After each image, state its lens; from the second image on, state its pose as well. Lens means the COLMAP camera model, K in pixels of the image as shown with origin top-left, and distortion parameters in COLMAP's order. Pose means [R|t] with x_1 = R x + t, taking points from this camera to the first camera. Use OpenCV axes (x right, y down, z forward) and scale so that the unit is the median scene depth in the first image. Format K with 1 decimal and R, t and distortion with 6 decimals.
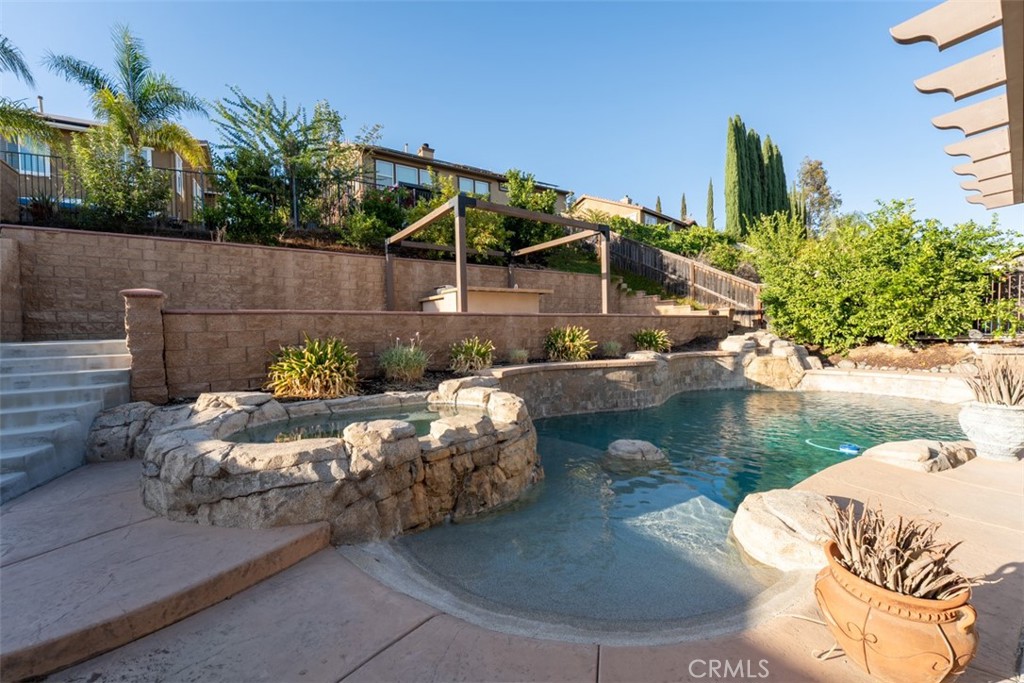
lens RADIAL K [[413.8, 0, 506.6], [0, 413.8, 347.2], [0, 0, 1]] dist [-0.000356, -0.000103]
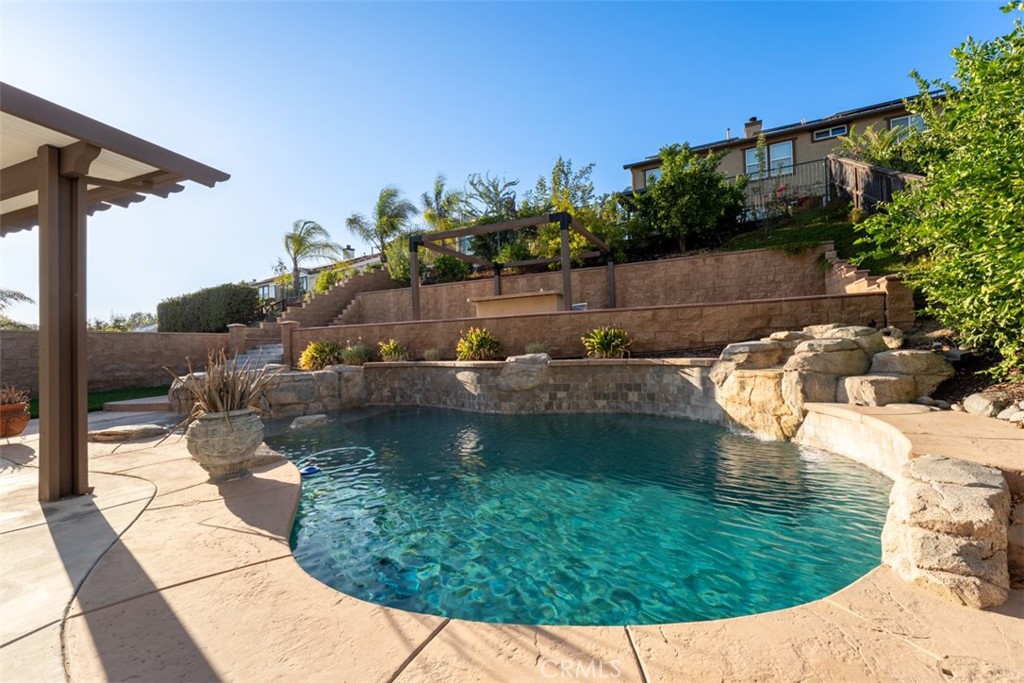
lens RADIAL K [[413.8, 0, 506.6], [0, 413.8, 347.2], [0, 0, 1]] dist [-0.000356, -0.000103]
pose [[0.495615, 0.002060, -0.868540, 0.942335], [-0.020544, 0.999745, -0.009352, 0.004659], [0.868299, 0.022478, 0.495531, 0.461008]]
